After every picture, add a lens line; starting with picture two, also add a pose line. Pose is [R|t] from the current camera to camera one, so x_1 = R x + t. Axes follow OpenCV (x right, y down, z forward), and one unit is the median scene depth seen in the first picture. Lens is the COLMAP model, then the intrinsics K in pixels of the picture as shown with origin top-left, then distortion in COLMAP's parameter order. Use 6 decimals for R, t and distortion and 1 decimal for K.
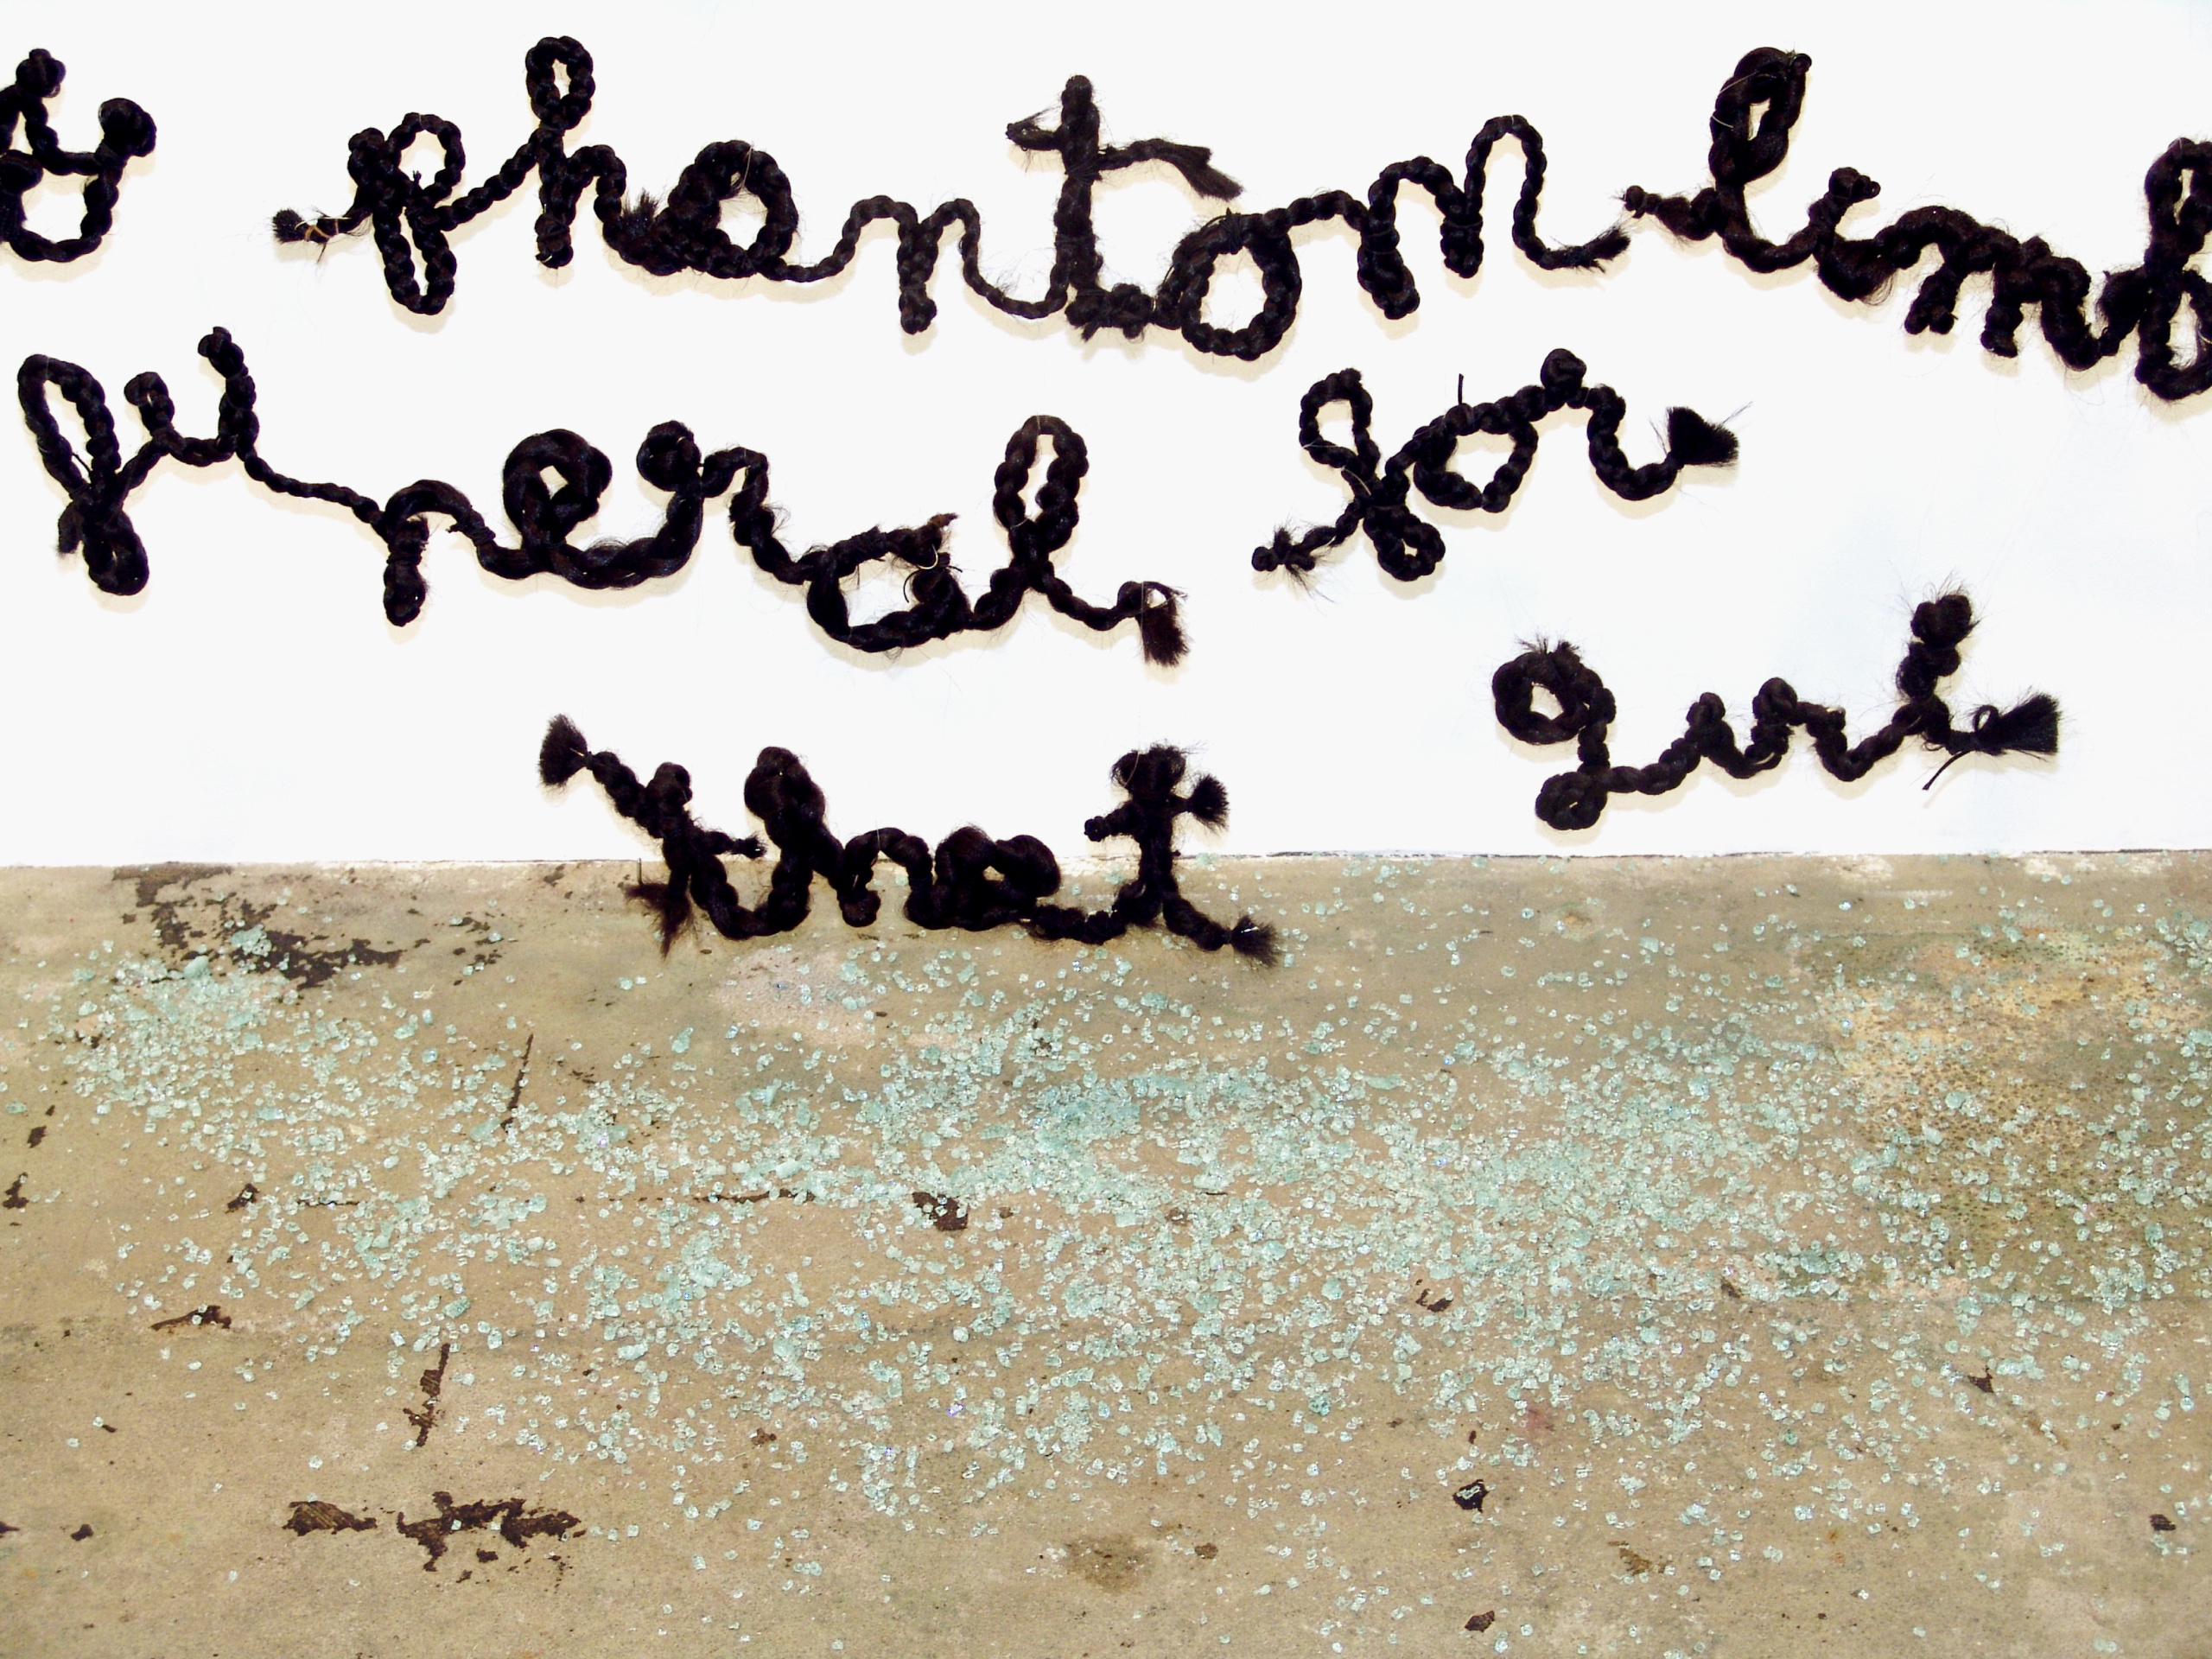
lens RADIAL K [[3708.2, 0, 1152.3], [0, 3708.2, 806.7], [0, 0, 1]] dist [0.025749, 0.000000]
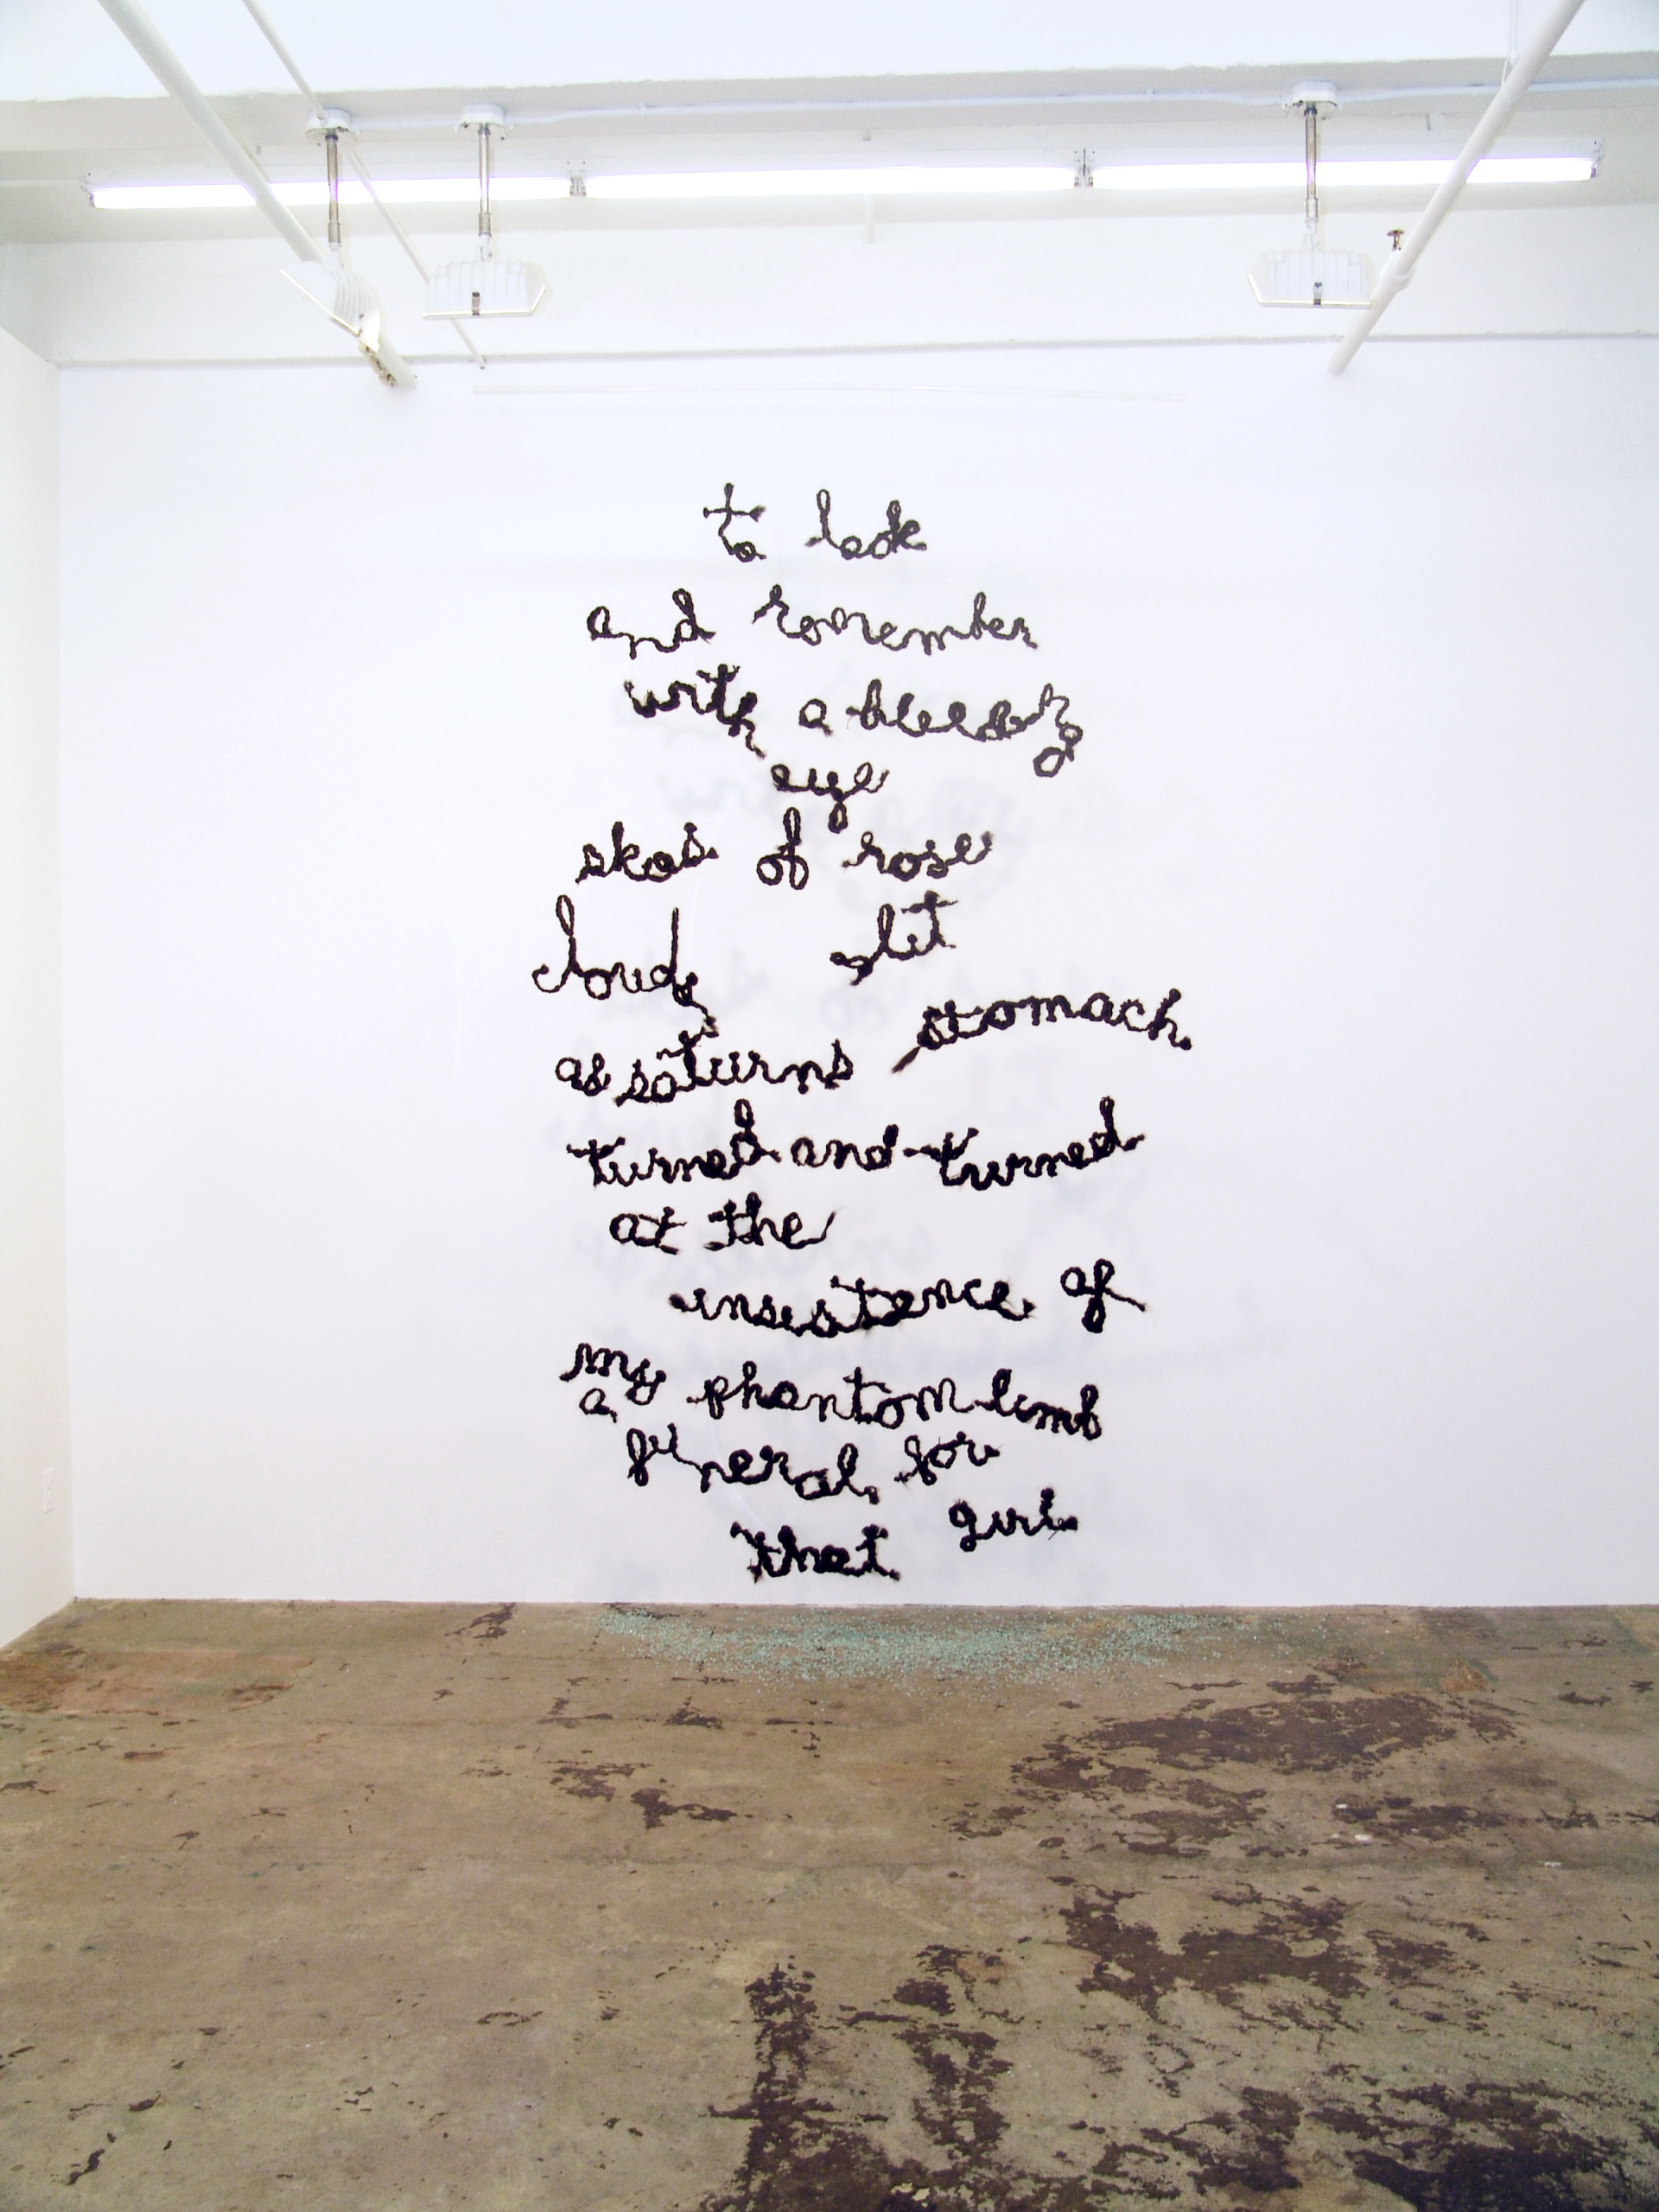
lens RADIAL K [[2205.4, 0, 828.8], [0, 2205.4, 1104.6], [0, 0, 1]] dist [-0.001671, 0.000000]
pose [[0.999514, 0.011842, -0.028824, 0.019443], [-0.024508, 0.870007, -0.492429, 0.864818], [0.019246, 0.492896, 0.869875, -1.567982]]
